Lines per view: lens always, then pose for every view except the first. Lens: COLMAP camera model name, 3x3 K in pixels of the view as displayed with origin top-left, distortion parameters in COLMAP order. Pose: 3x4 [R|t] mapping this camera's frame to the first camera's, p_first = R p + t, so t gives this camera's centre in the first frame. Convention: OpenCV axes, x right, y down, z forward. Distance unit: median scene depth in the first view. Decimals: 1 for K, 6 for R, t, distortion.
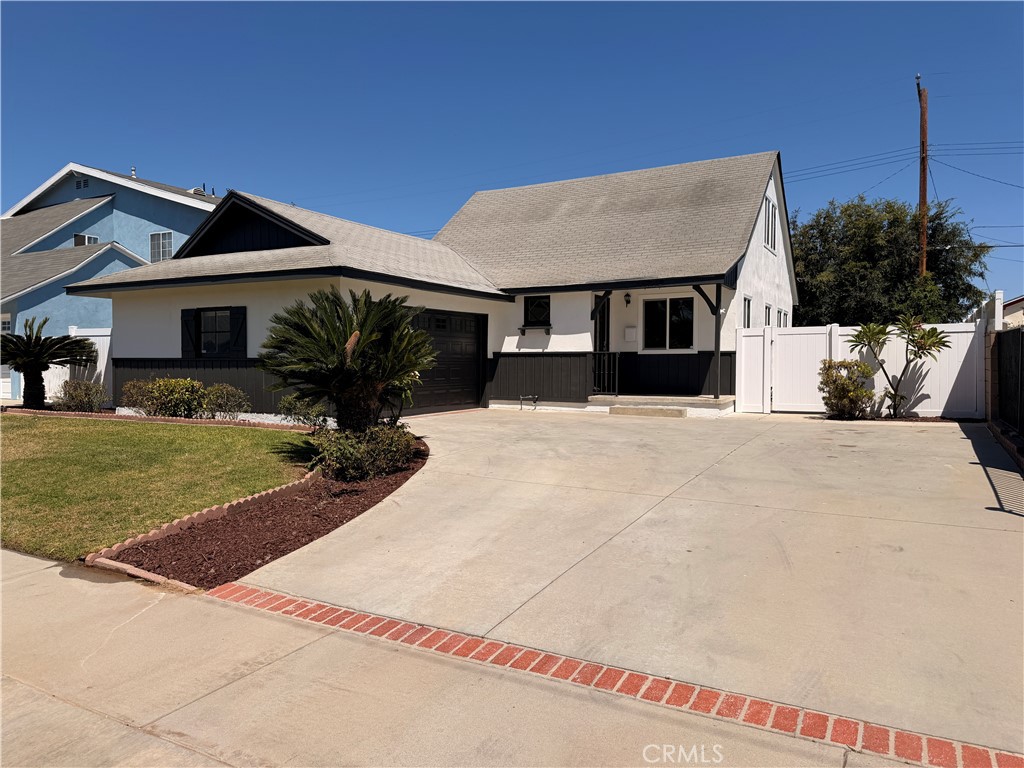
lens RADIAL K [[714.2, 0, 510.5], [0, 714.2, 384.0], [0, 0, 1]] dist [0.003869, -0.001588]
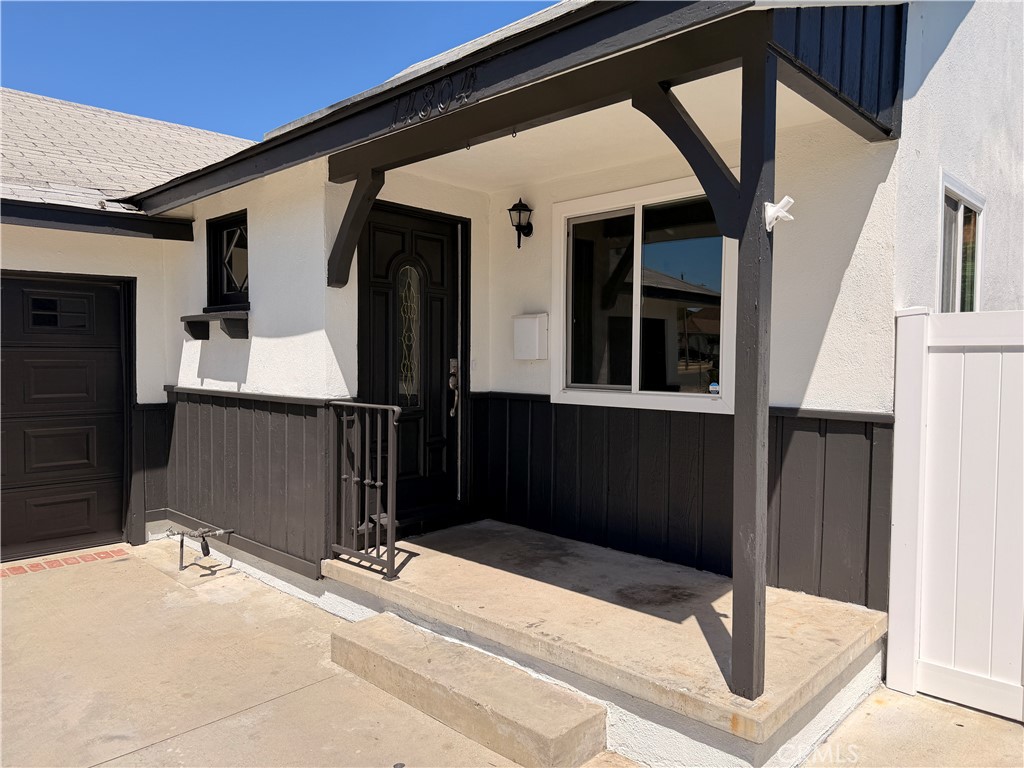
lens RADIAL K [[714.2, 0, 540.5], [0, 714.2, 375.2], [0, 0, 1]] dist [0.003869, -0.001588]
pose [[0.970722, 0.014515, -0.239768, 0.247492], [-0.014839, 0.999890, 0.000455, -0.053817], [0.239748, 0.003116, 0.970830, 0.714644]]
